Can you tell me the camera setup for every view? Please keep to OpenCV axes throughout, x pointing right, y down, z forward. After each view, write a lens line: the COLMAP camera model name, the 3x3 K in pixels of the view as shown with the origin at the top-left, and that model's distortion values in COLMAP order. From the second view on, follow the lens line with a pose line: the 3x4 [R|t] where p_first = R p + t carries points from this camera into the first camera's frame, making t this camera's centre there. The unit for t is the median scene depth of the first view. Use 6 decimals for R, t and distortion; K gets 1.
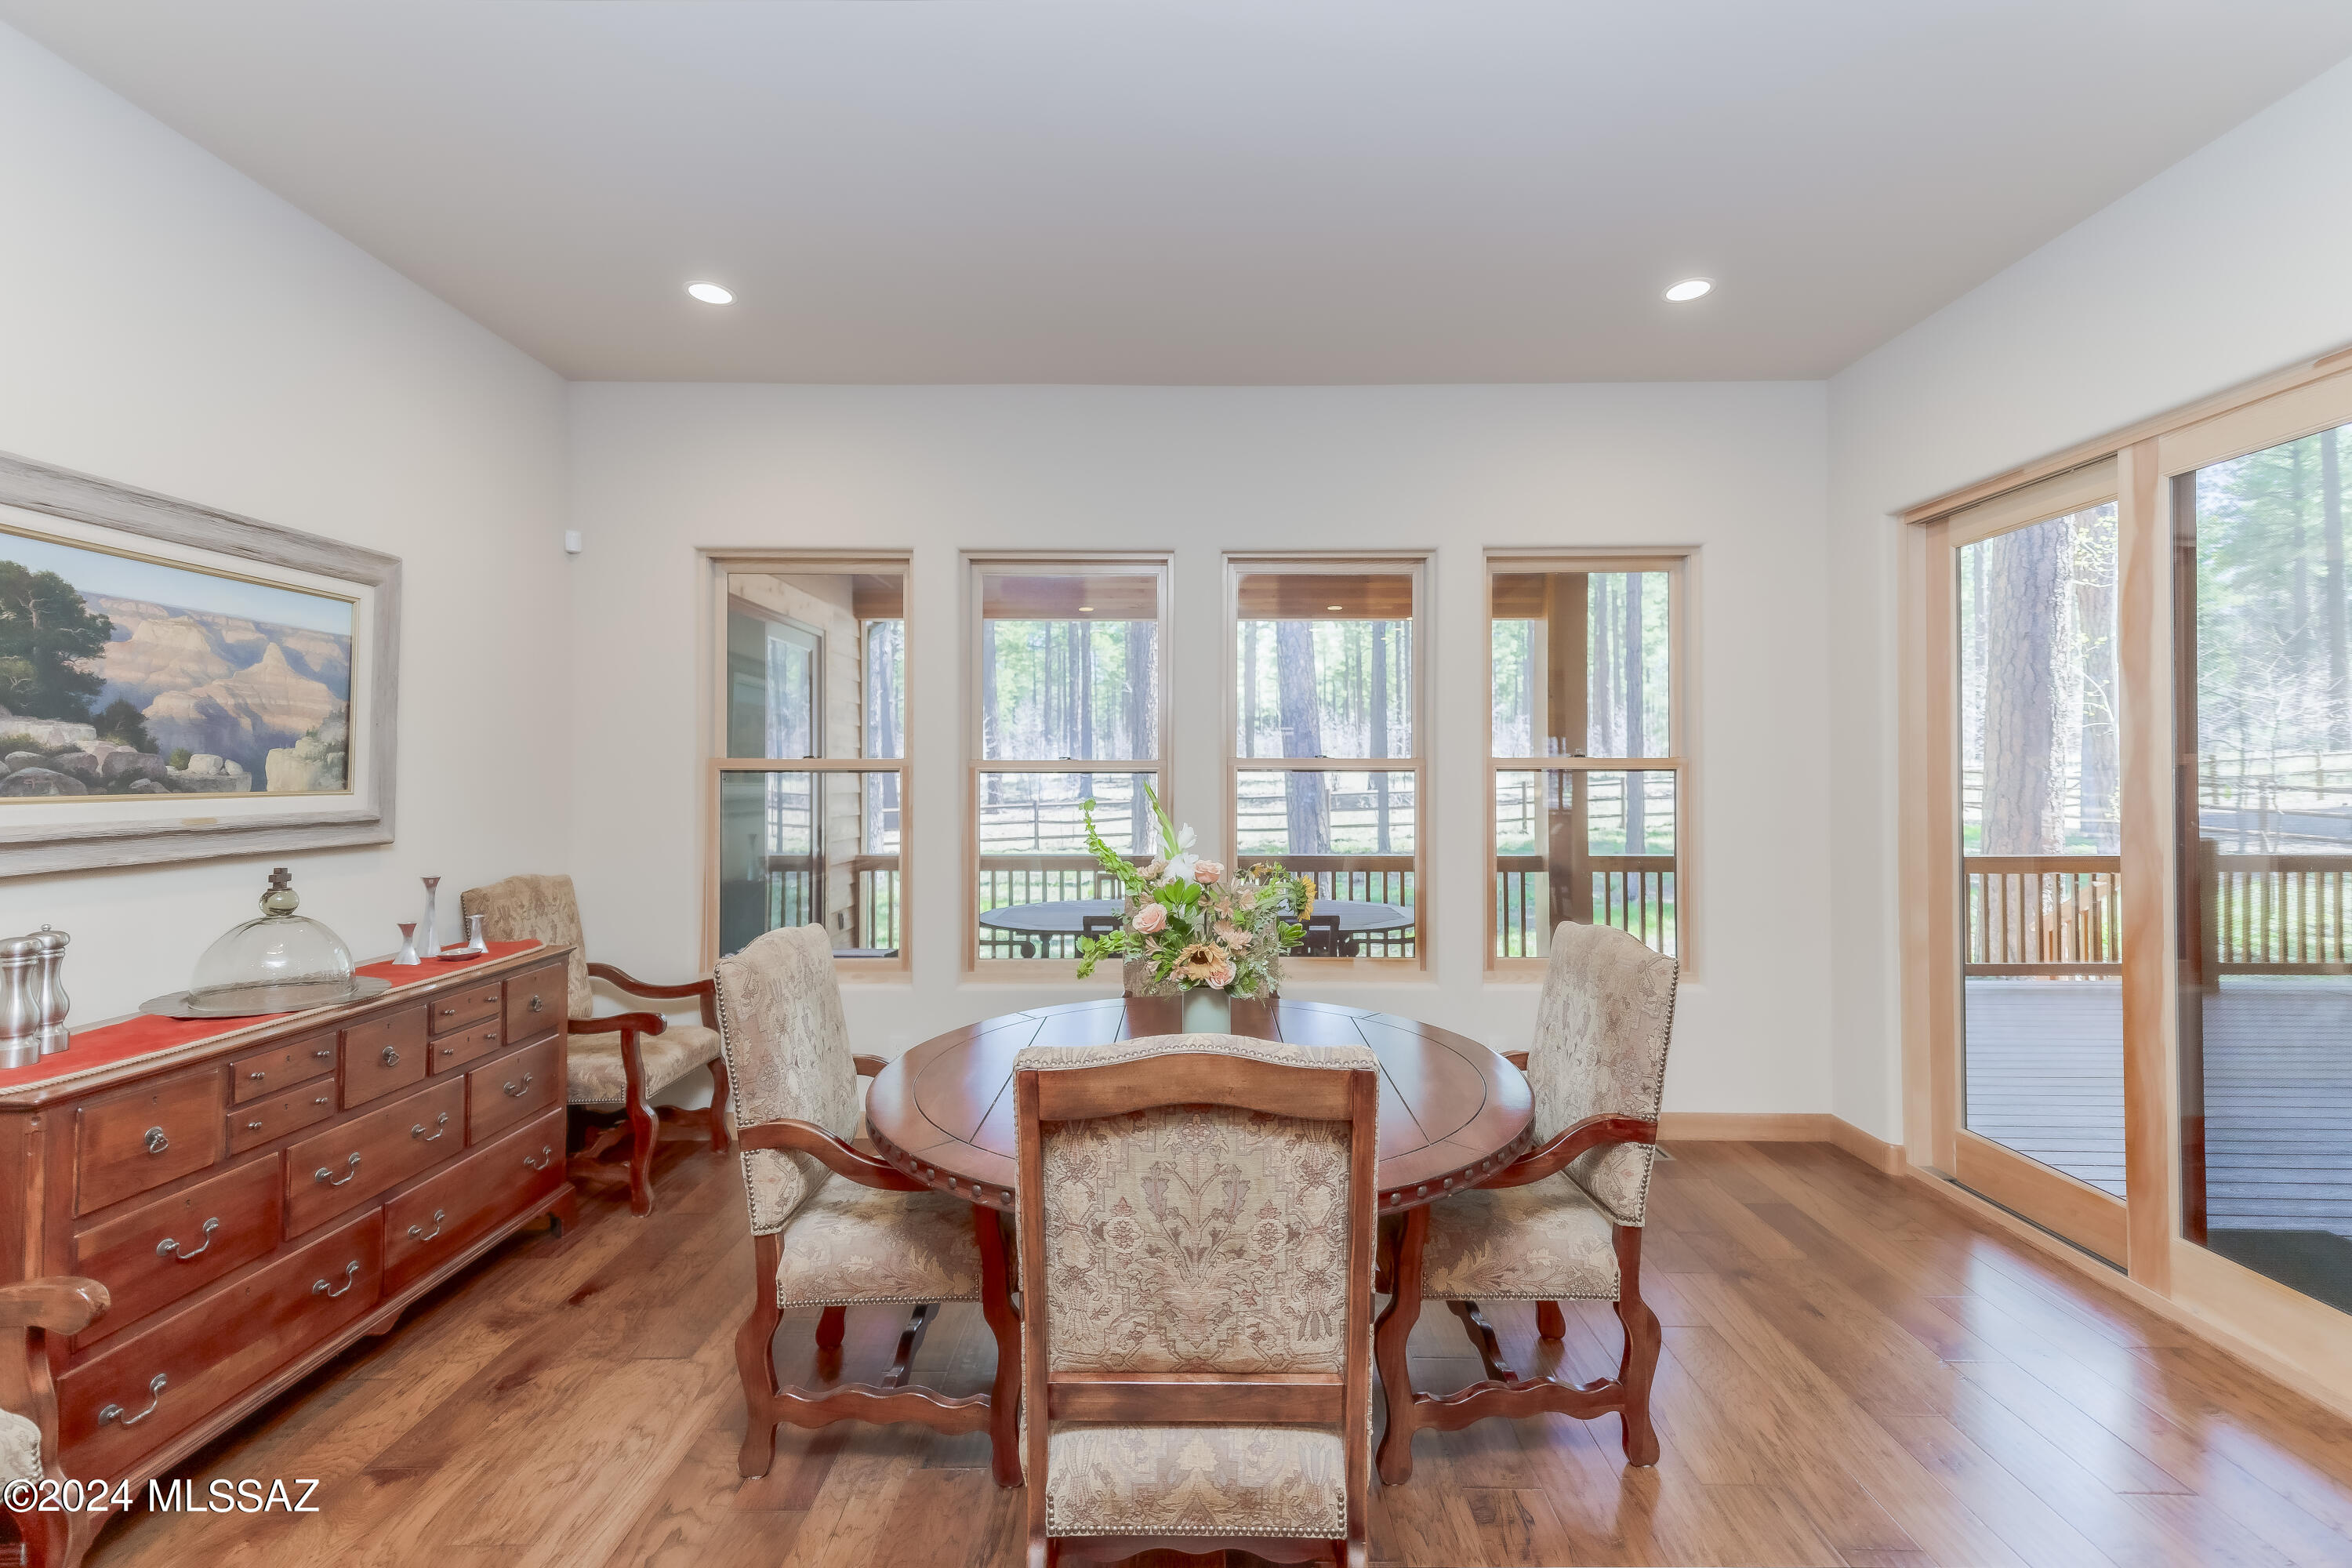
lens RADIAL K [[1018.2, 0, 1169.1], [0, 1018.2, 766.2], [0, 0, 1]] dist [0.015107, -0.000397]
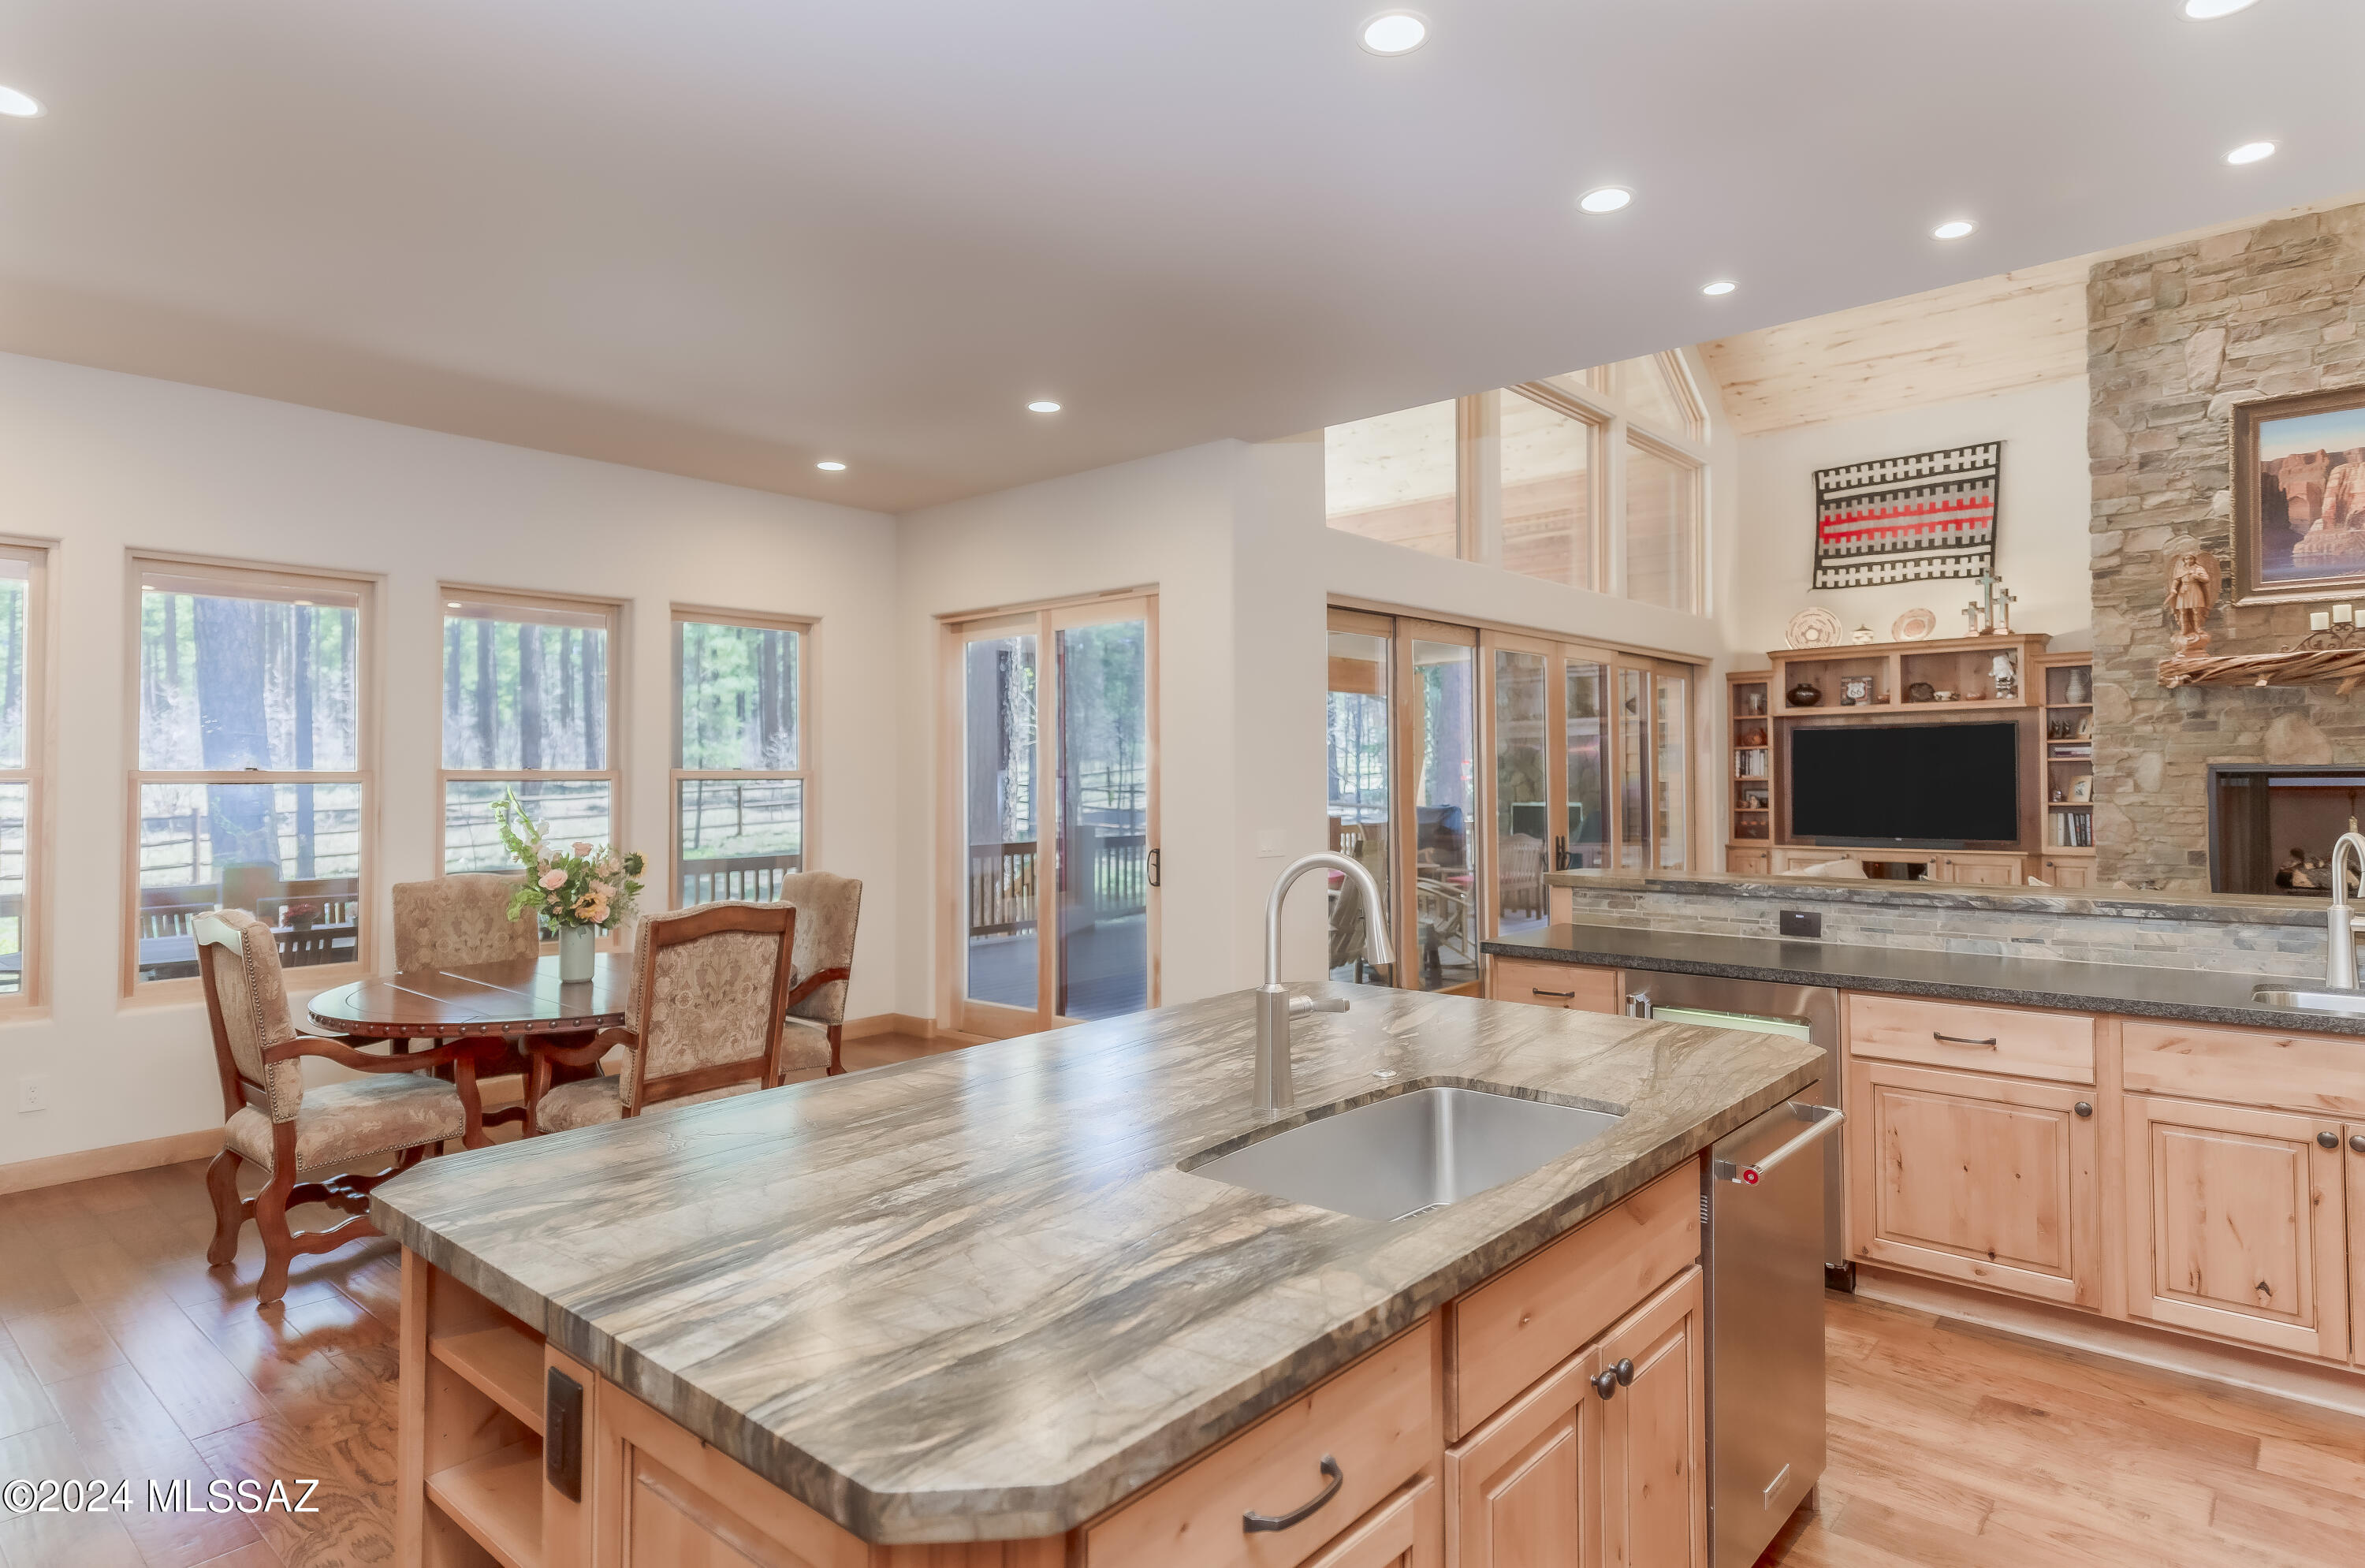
lens RADIAL K [[1291.6, 0, 1182.7], [0, 1291.6, 766.8], [0, 0, 1]] dist [0.004475, 0.000284]
pose [[0.665293, 0.002909, 0.746577, -0.872659], [-0.005231, 0.999986, 0.000765, -0.027767], [-0.746564, -0.004414, 0.665299, -1.014421]]
